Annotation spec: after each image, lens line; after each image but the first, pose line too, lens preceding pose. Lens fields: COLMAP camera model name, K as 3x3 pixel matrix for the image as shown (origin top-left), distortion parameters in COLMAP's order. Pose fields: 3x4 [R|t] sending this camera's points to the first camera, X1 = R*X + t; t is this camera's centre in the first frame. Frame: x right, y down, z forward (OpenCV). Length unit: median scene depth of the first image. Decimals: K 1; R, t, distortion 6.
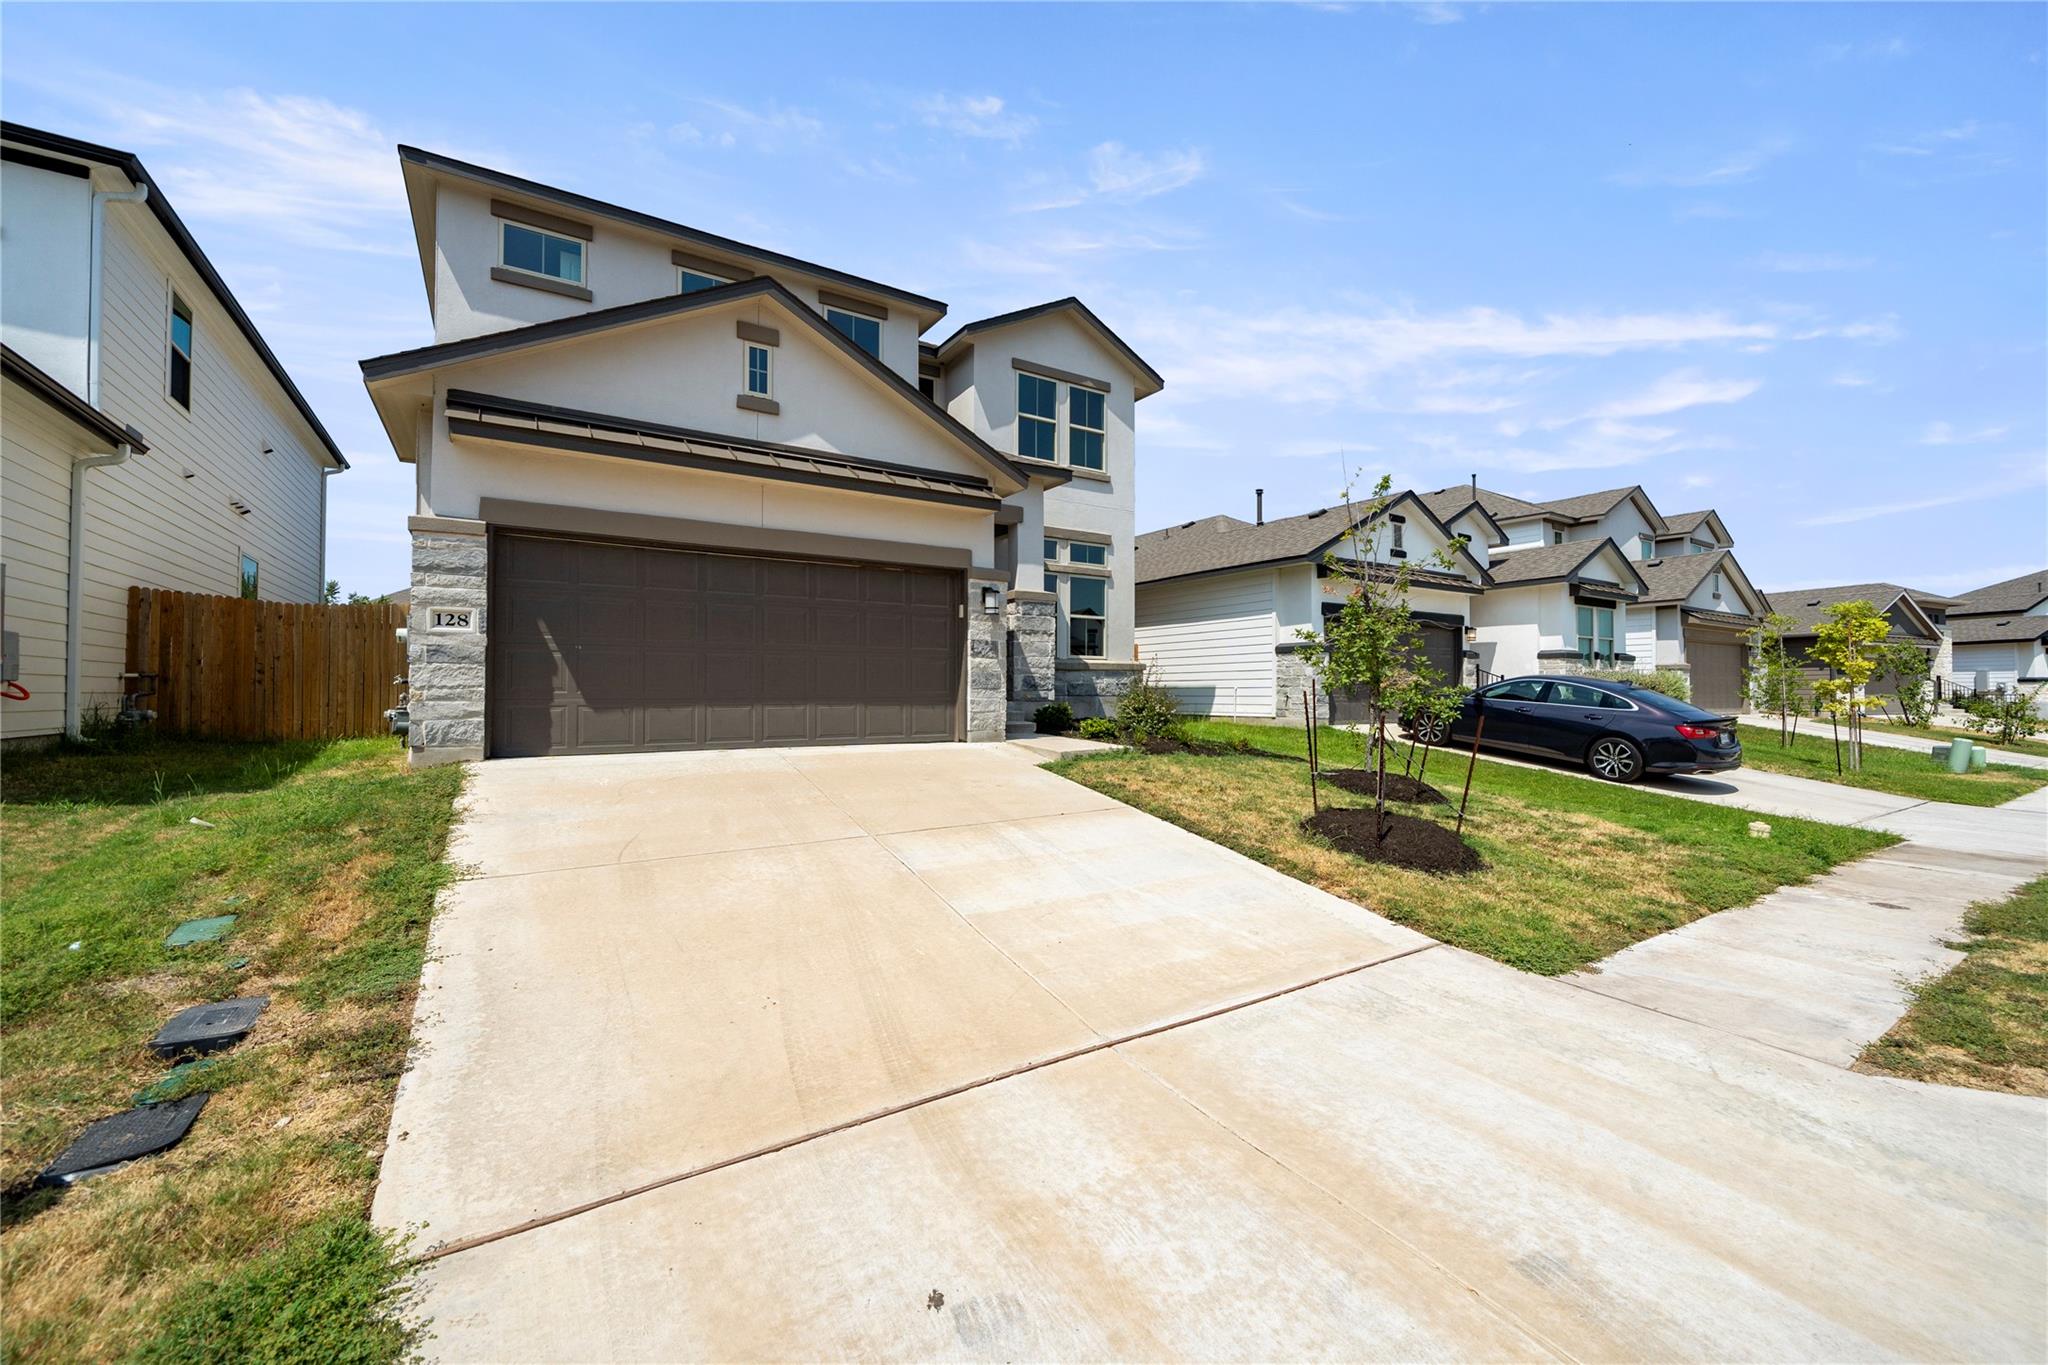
lens RADIAL K [[815.1, 0, 1025.1], [0, 815.1, 661.4], [0, 0, 1]] dist [-0.001324, -0.000518]
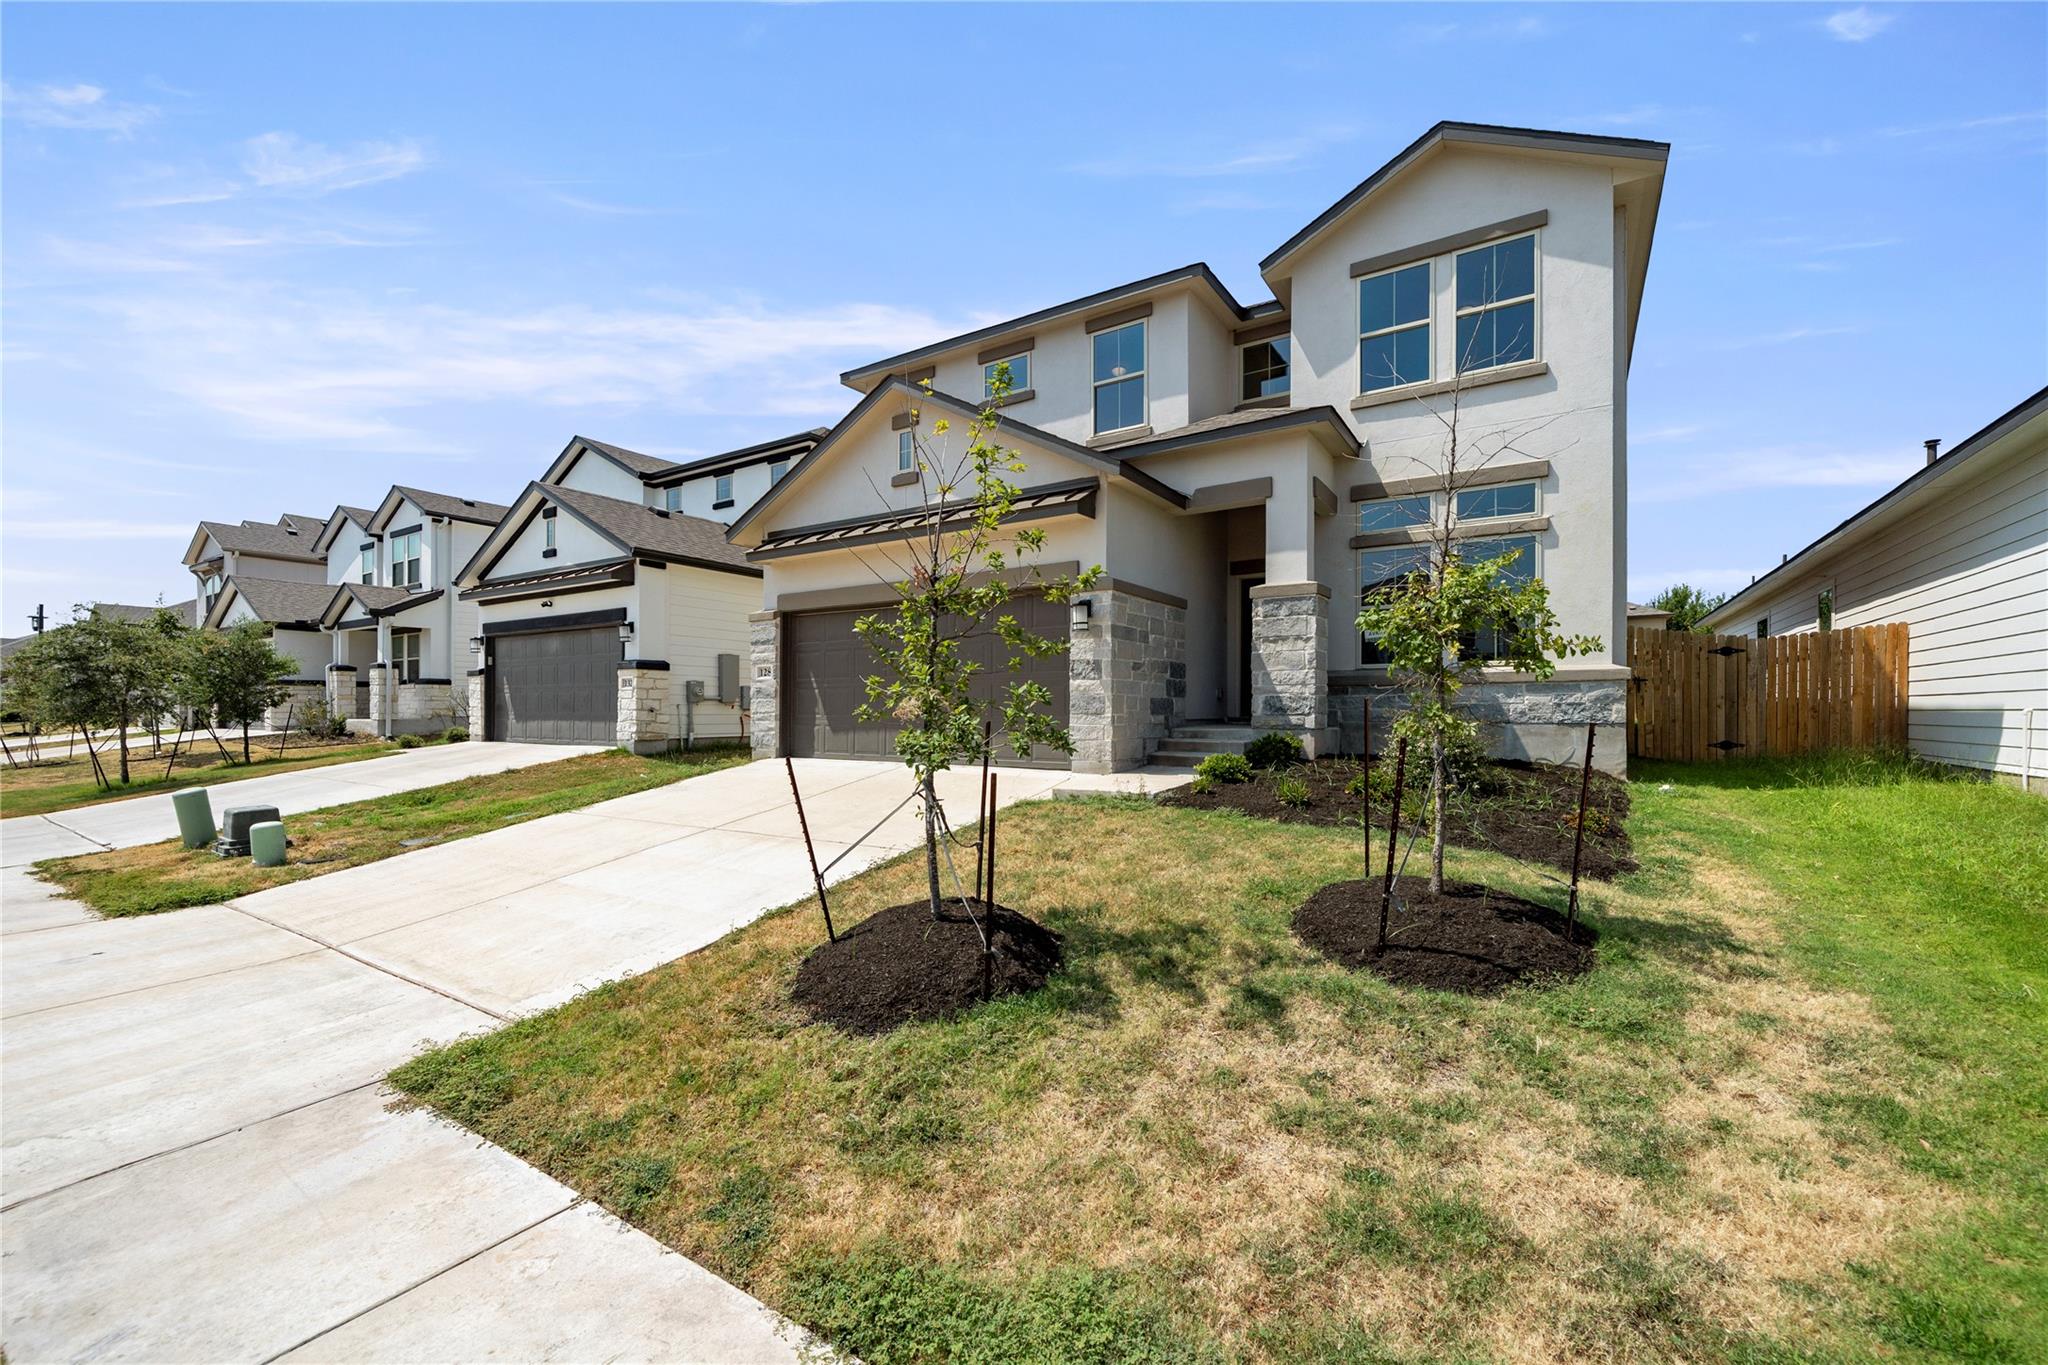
lens RADIAL K [[826.3, 0, 1021.1], [0, 826.3, 695.9], [0, 0, 1]] dist [0.000574, -0.000227]
pose [[0.399599, -0.017530, -0.916522, 0.615500], [0.033596, 0.999426, -0.004468, 0.012907], [0.916074, -0.029006, 0.399958, 0.469317]]
